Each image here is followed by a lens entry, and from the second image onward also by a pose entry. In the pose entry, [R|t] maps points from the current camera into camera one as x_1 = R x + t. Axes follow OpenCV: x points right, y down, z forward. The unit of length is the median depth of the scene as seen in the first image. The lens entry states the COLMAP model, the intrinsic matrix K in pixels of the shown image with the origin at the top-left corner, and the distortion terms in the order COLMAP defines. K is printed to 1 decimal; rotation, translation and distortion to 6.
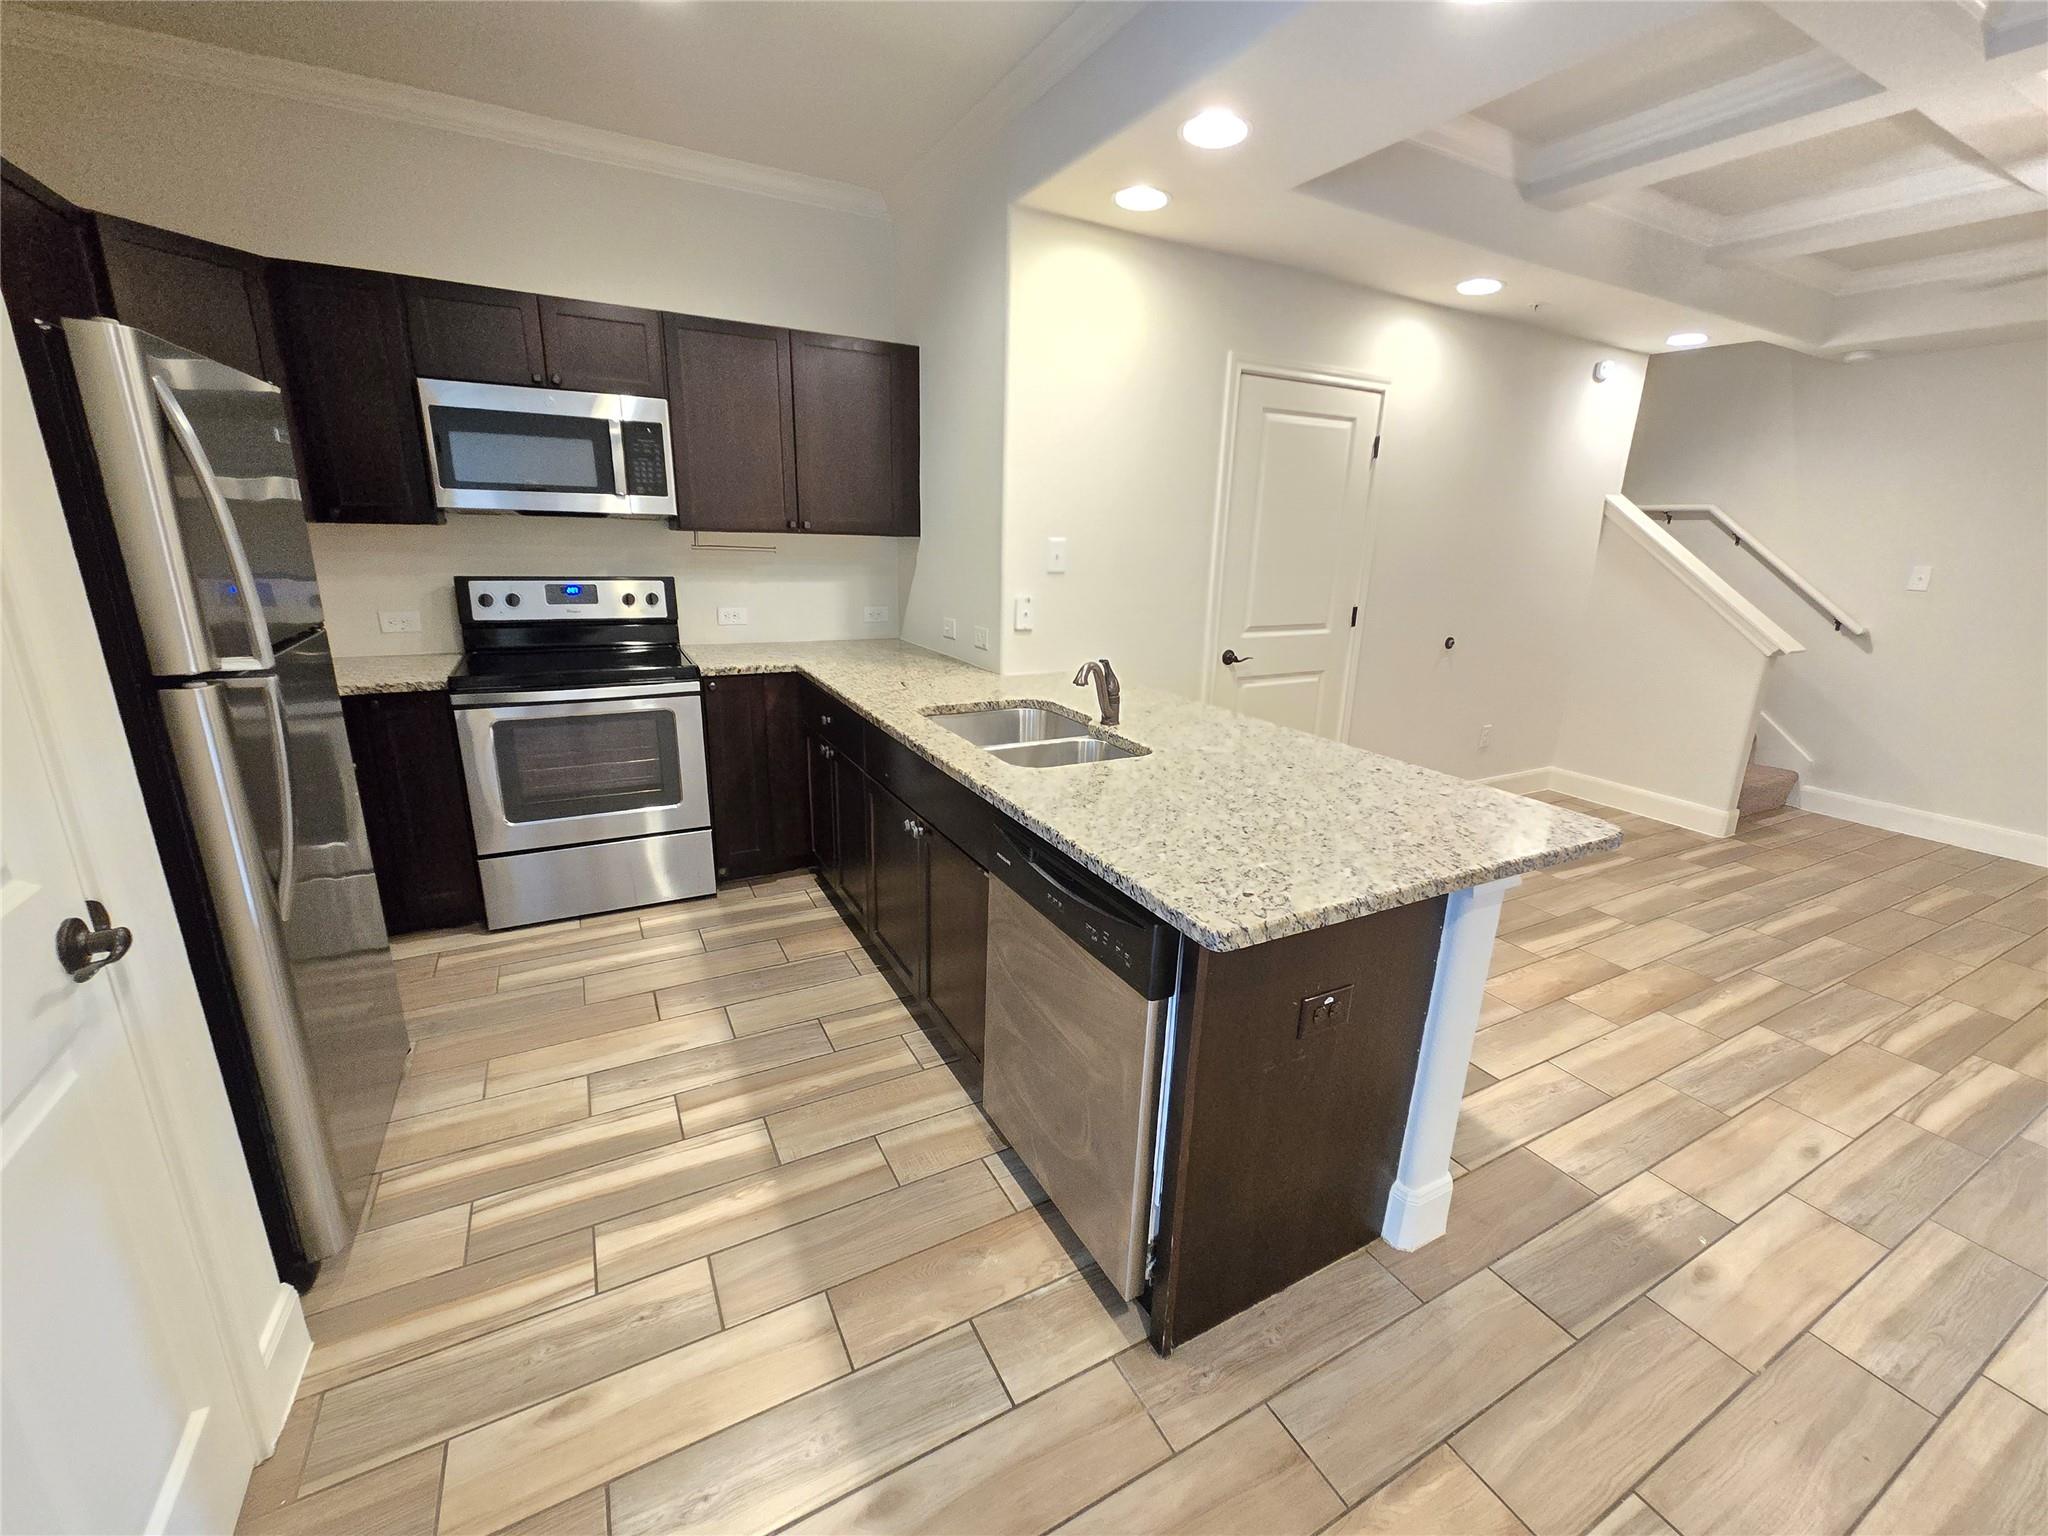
lens RADIAL K [[837.5, 0, 1030.7], [0, 837.5, 772.4], [0, 0, 1]] dist [-0.001898, 0.003058]
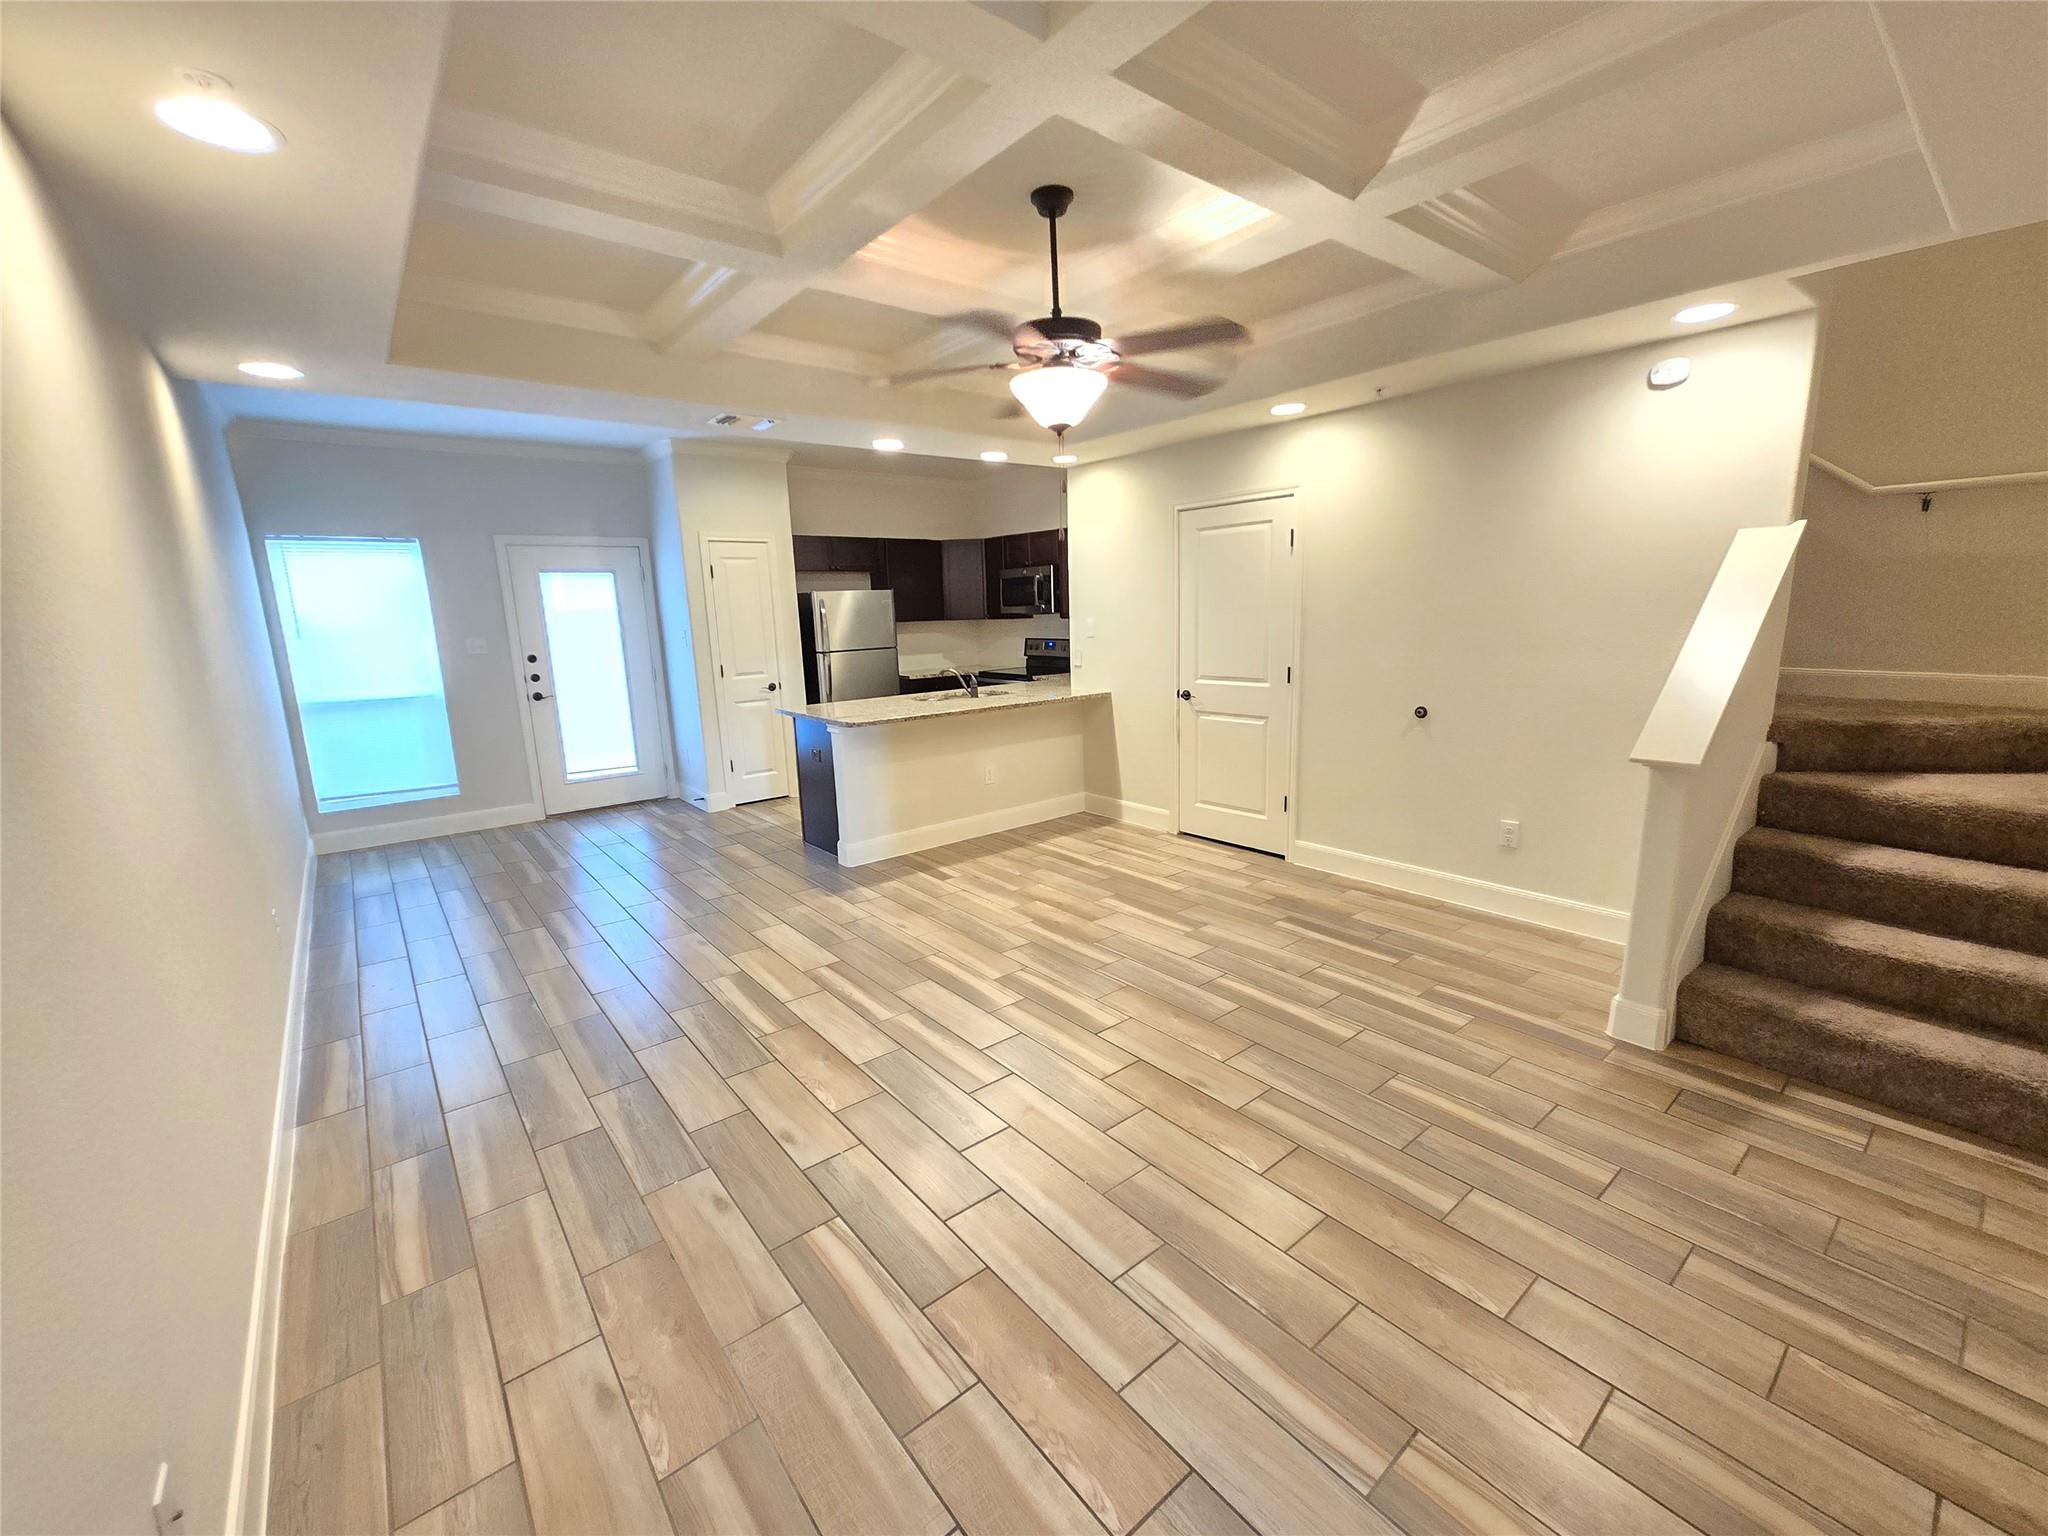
lens RADIAL K [[837.5, 0, 1030.7], [0, 837.5, 772.4], [0, 0, 1]] dist [-0.001898, 0.003058]
pose [[0.187156, 0.156870, -0.969724, 2.223658], [-0.240985, 0.964333, 0.109489, -0.139068], [0.952313, 0.213197, 0.218284, 0.619977]]
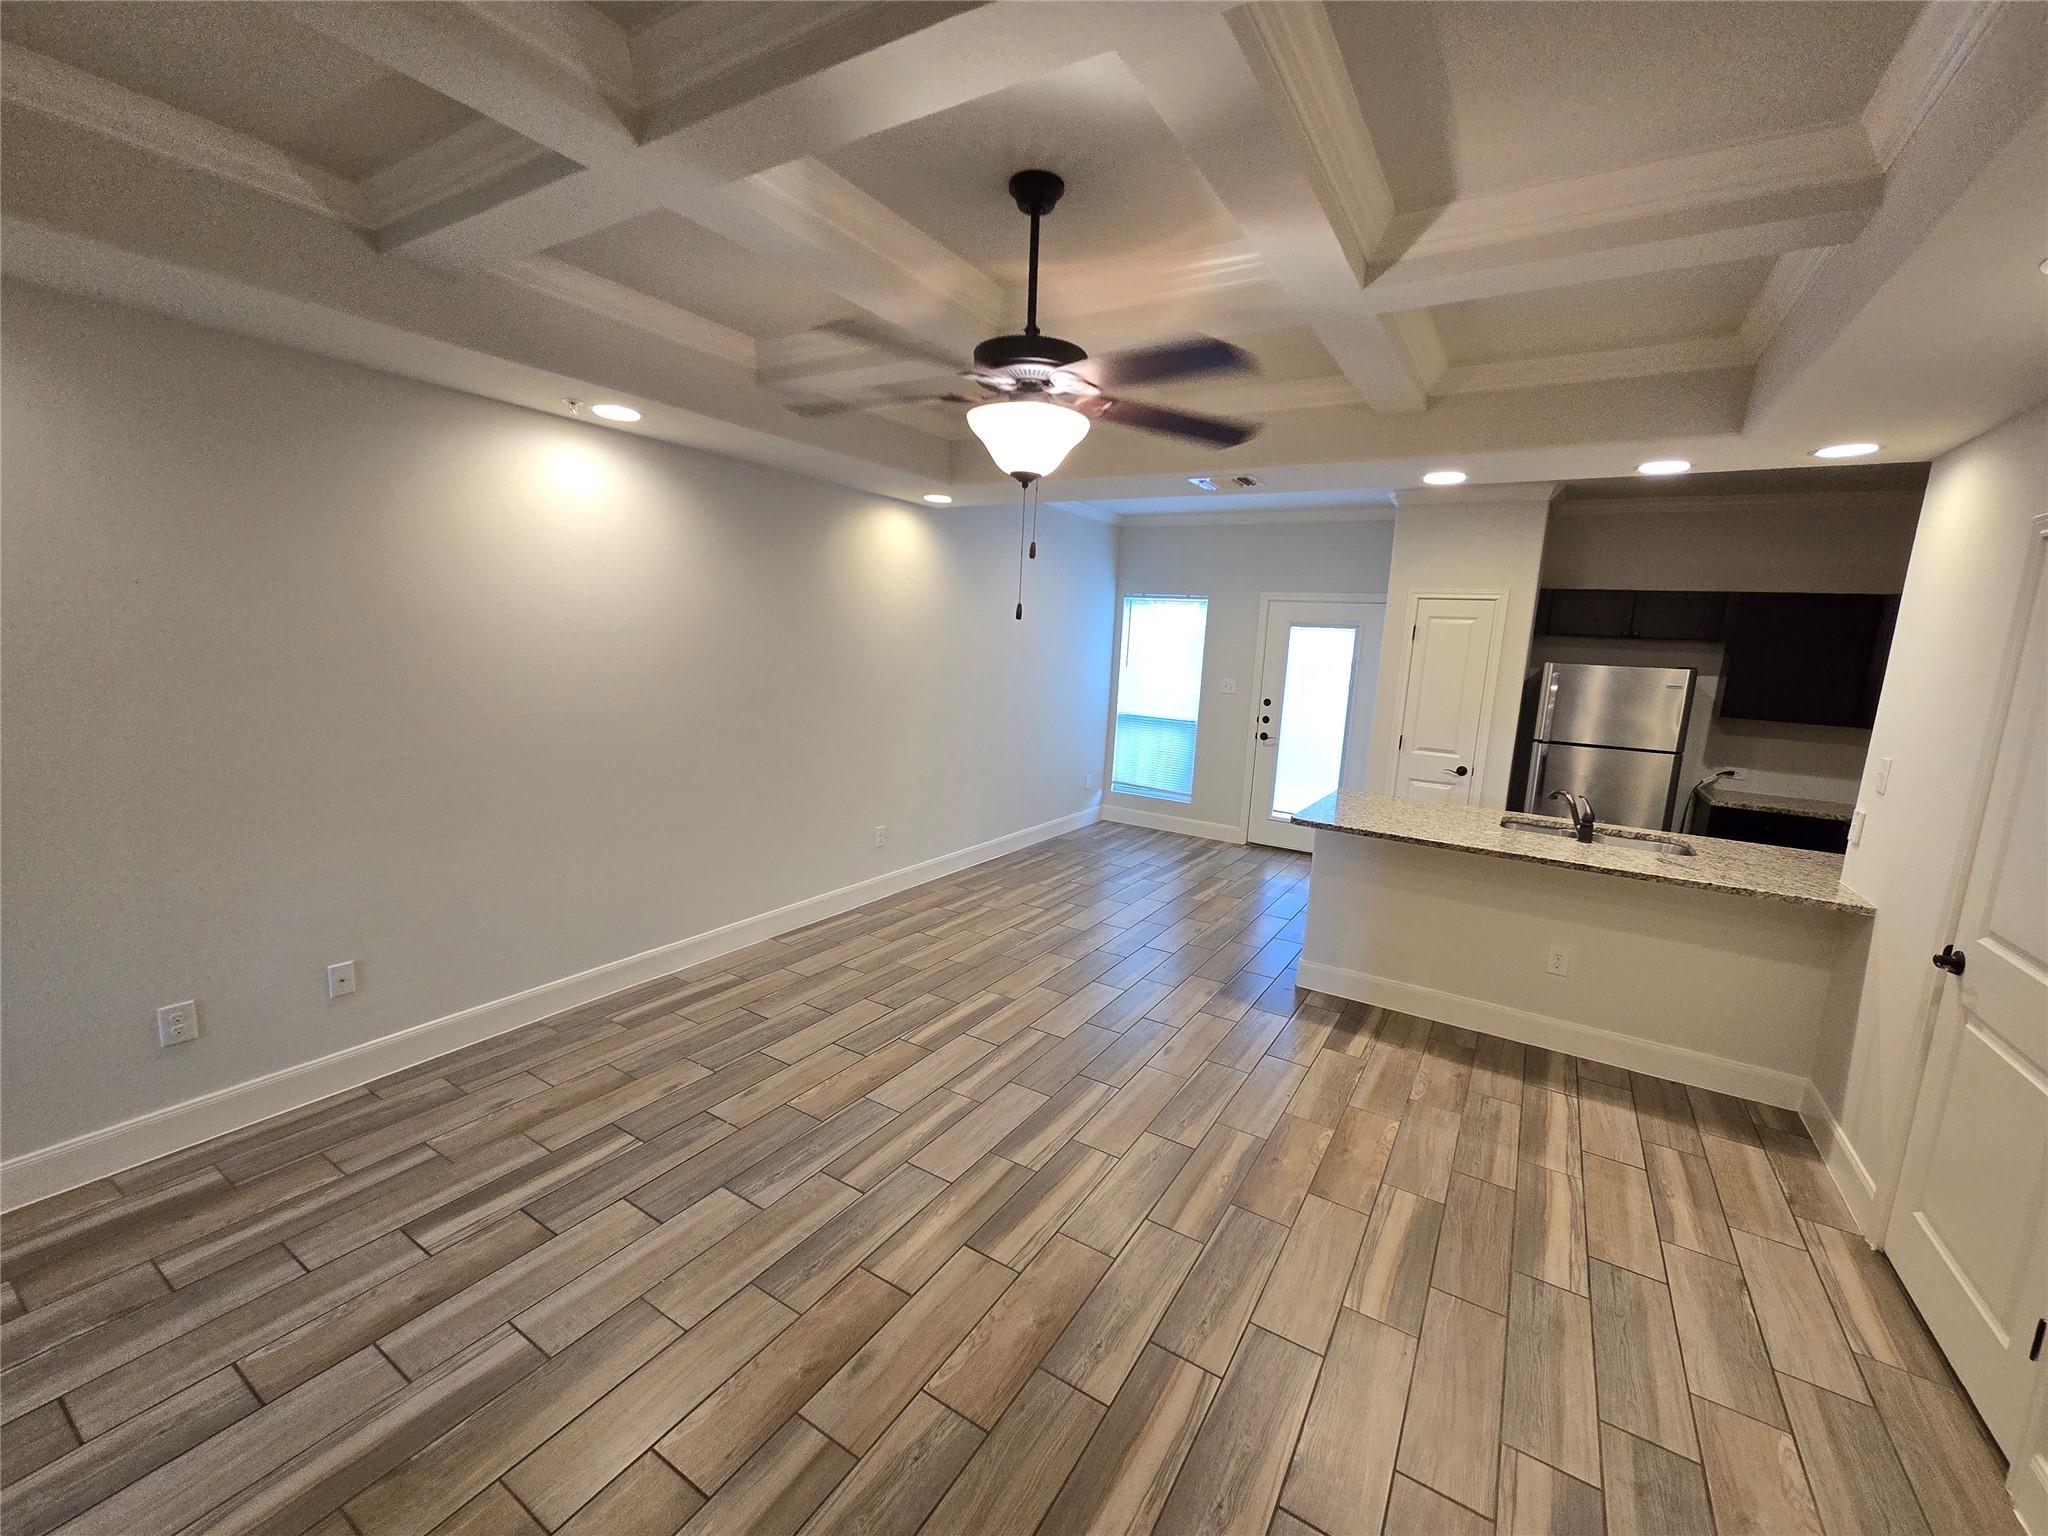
lens RADIAL K [[837.5, 0, 1030.7], [0, 837.5, 772.4], [0, 0, 1]] dist [-0.001898, 0.003058]
pose [[-0.864316, 0.006599, -0.502906, 1.577861], [-0.213125, 0.900895, 0.378107, -0.486362], [0.455560, 0.433986, -0.777252, 1.522735]]
